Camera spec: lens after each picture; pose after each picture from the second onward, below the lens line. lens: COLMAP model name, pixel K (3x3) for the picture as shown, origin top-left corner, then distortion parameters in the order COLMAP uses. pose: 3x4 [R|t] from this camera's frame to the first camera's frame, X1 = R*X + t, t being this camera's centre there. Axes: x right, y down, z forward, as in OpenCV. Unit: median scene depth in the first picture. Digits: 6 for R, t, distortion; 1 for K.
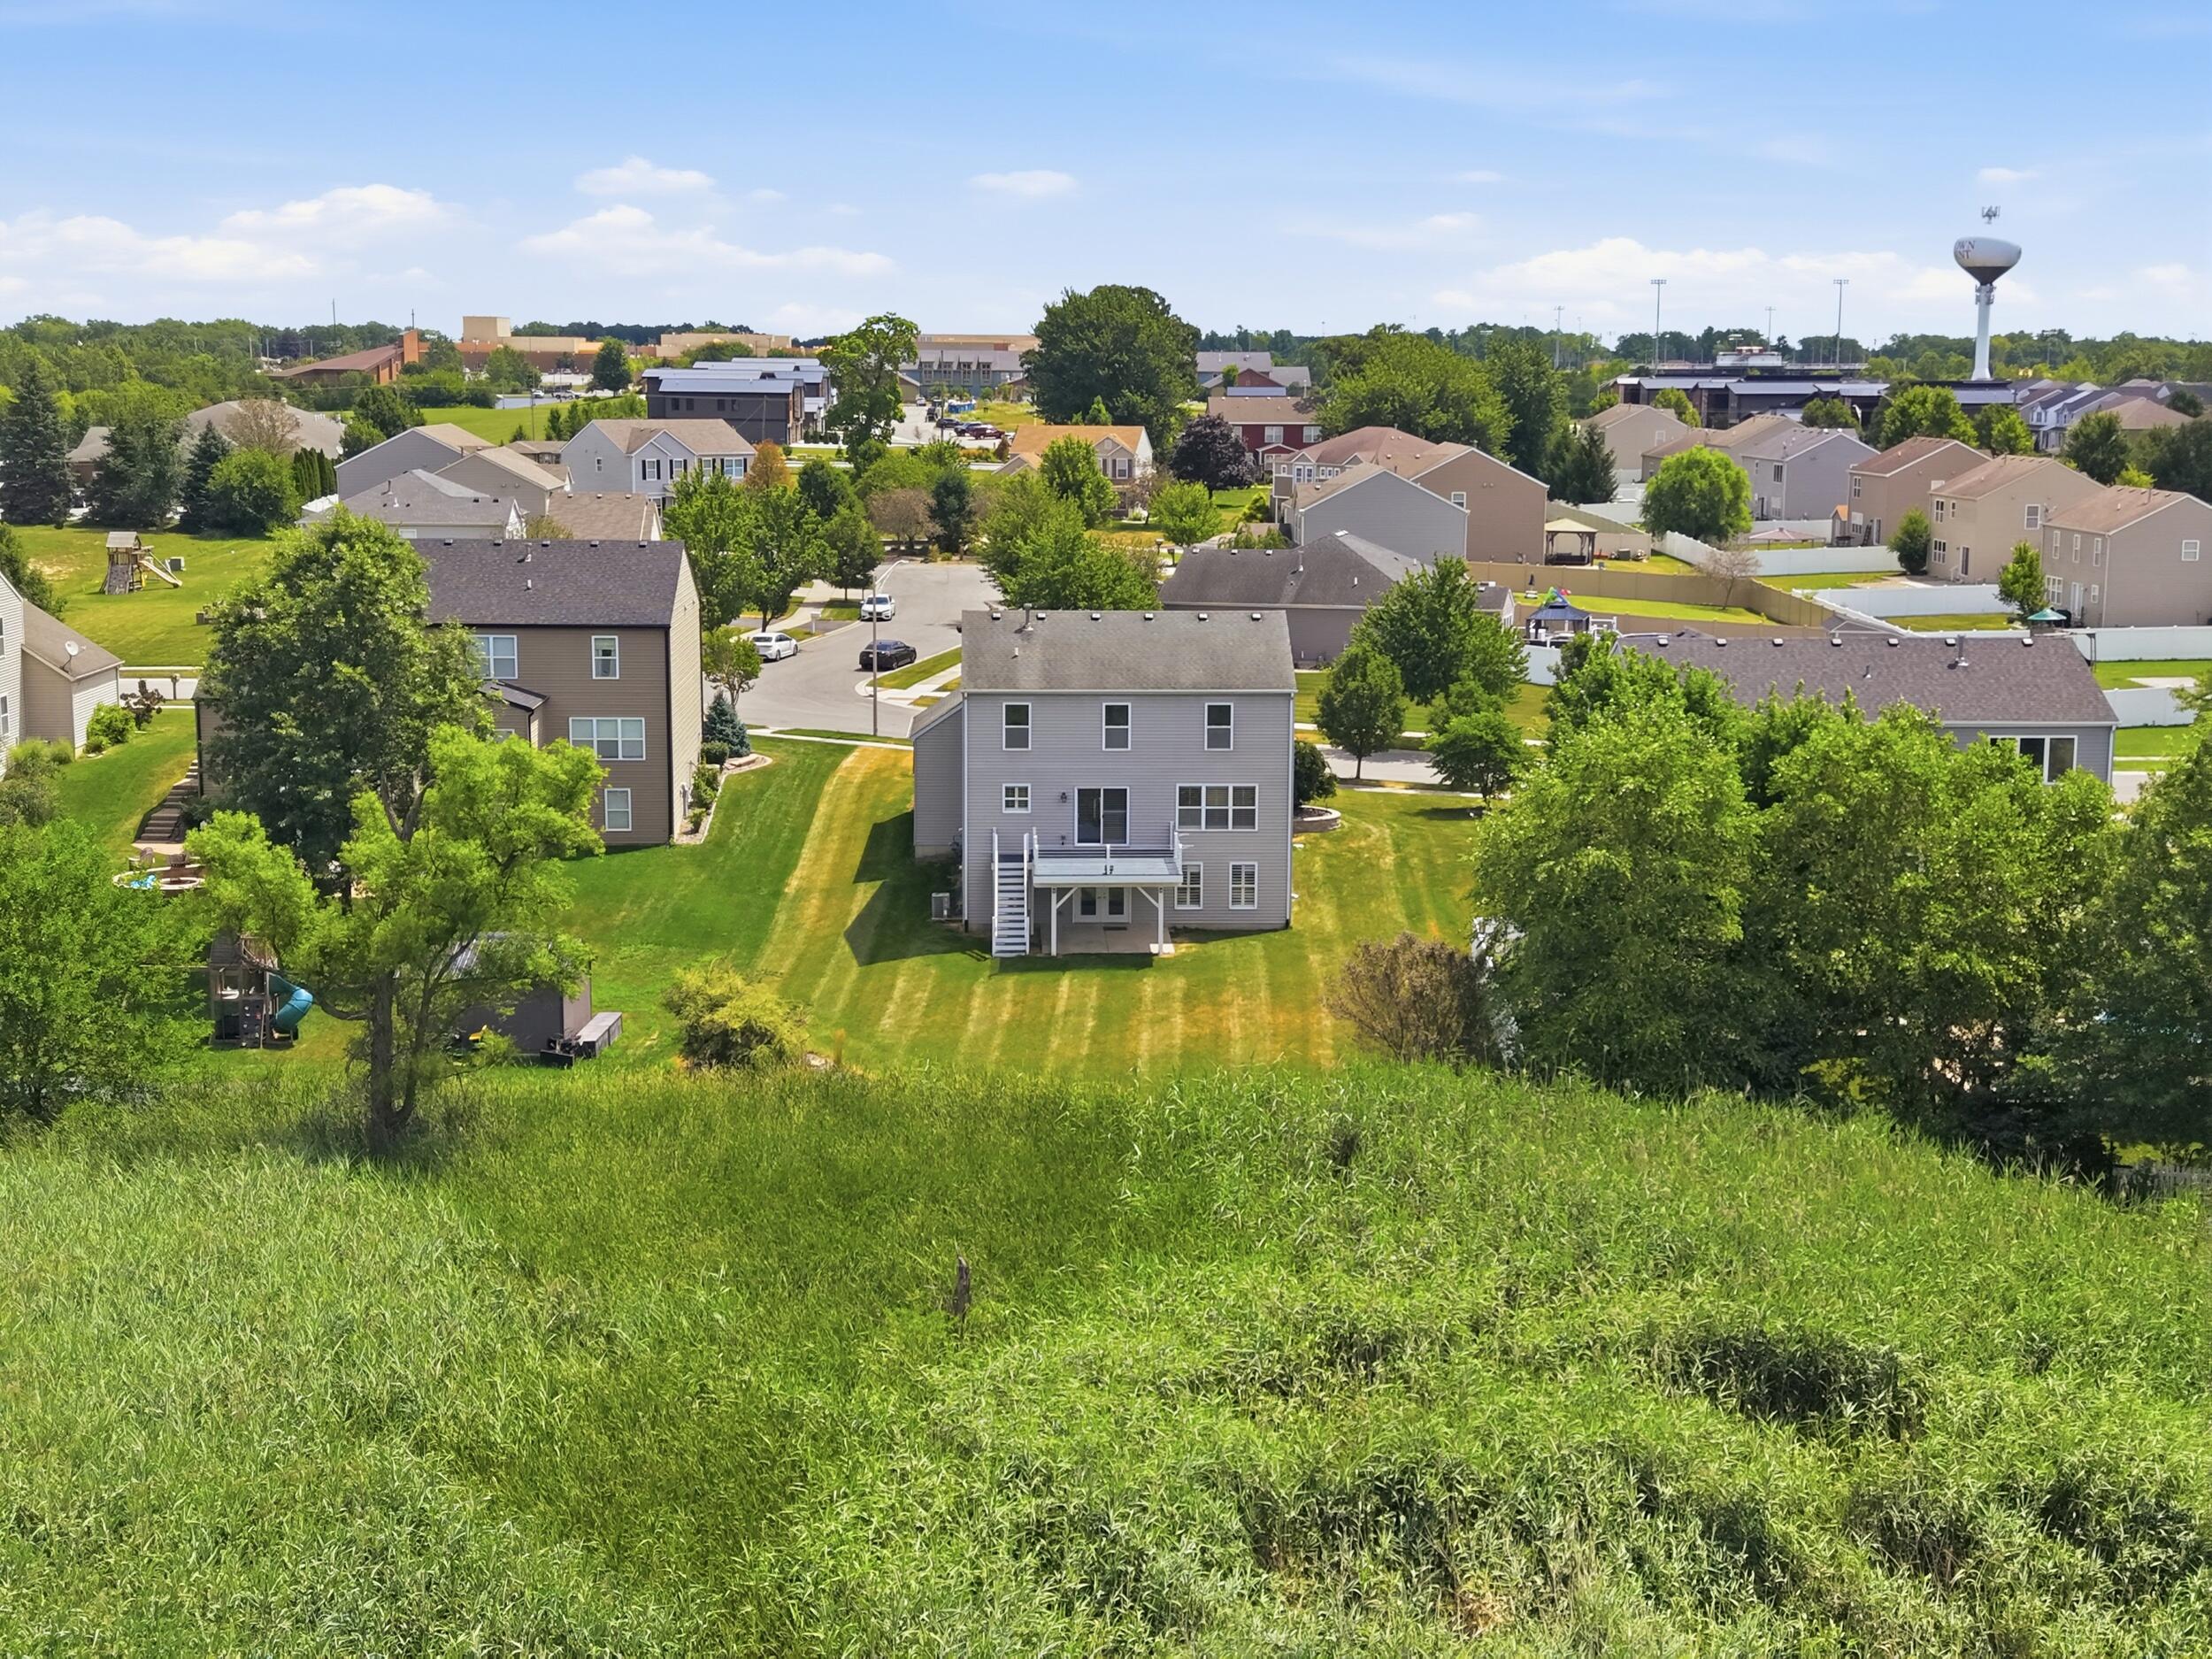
lens RADIAL K [[1550.8, 0, 1114.5], [0, 1550.8, 797.6], [0, 0, 1]] dist [0.028532, -0.048106]
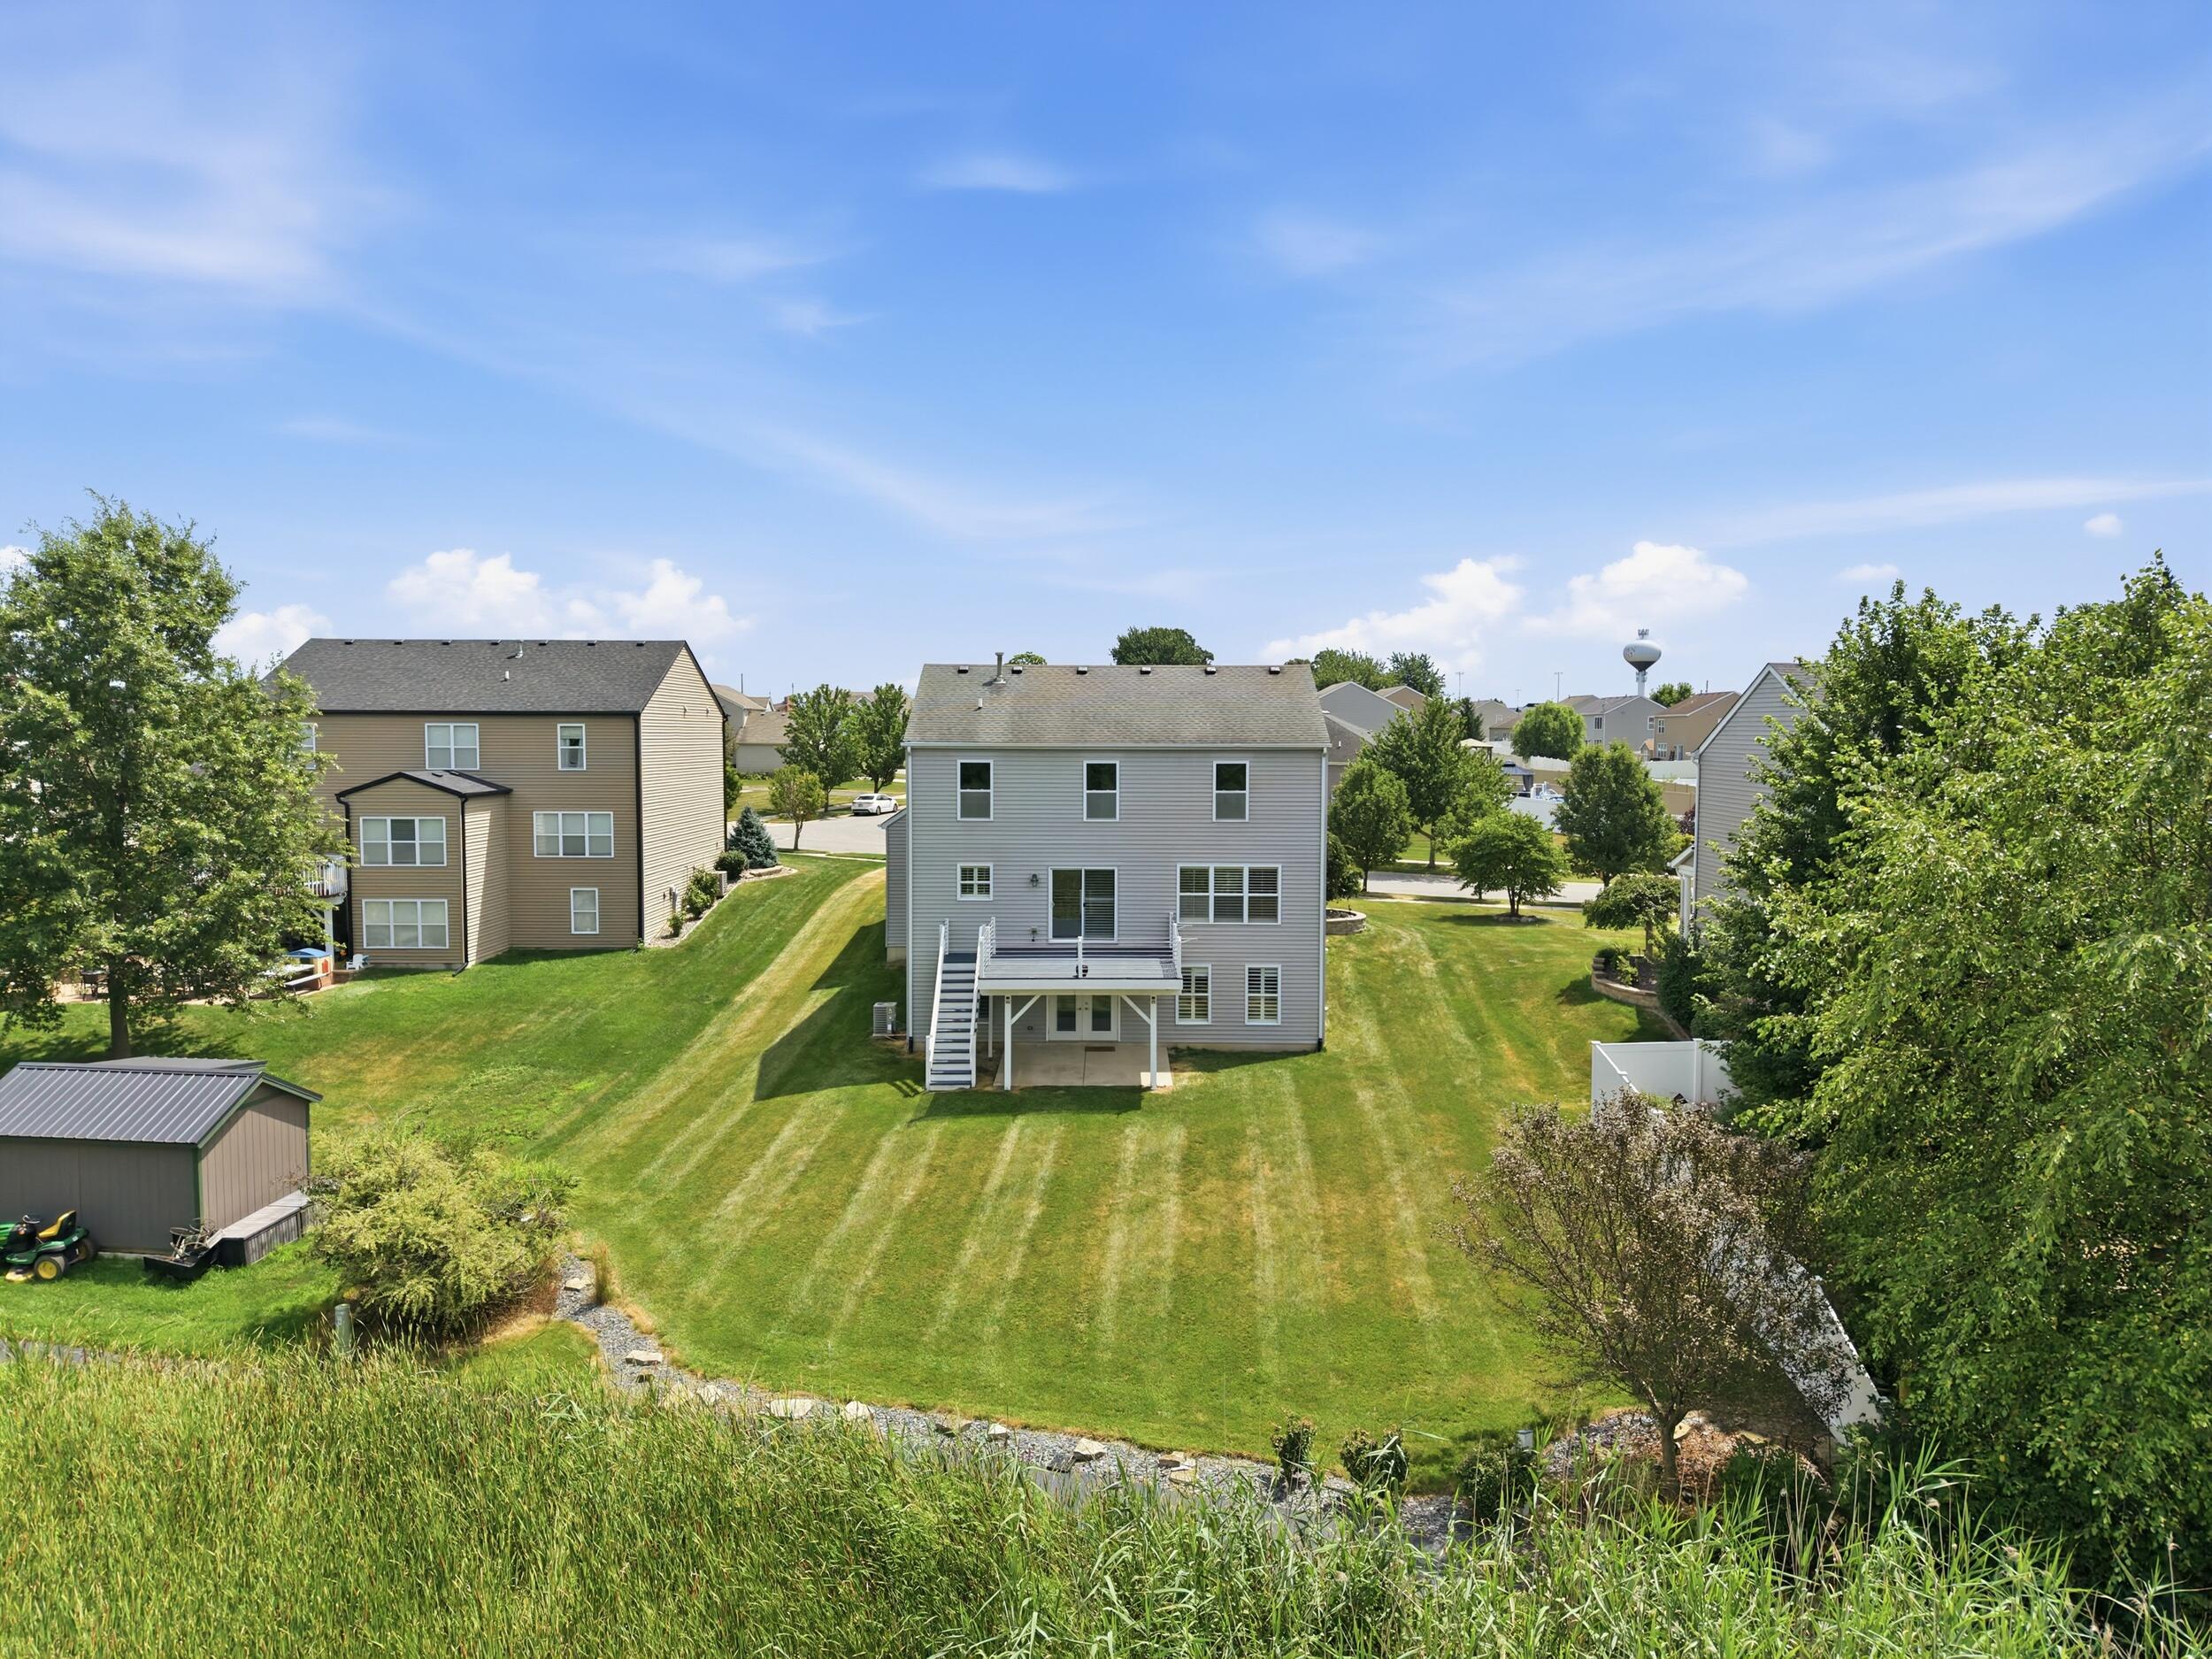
lens RADIAL K [[1501.6, 0, 1084.2], [0, 1501.6, 774.0], [0, 0, 1]] dist [0.086472, -0.002177]
pose [[0.999589, 0.000914, -0.028664, 0.014518], [-0.003456, 0.996049, -0.088741, 0.013567], [0.028470, 0.088804, 0.995642, 0.231361]]
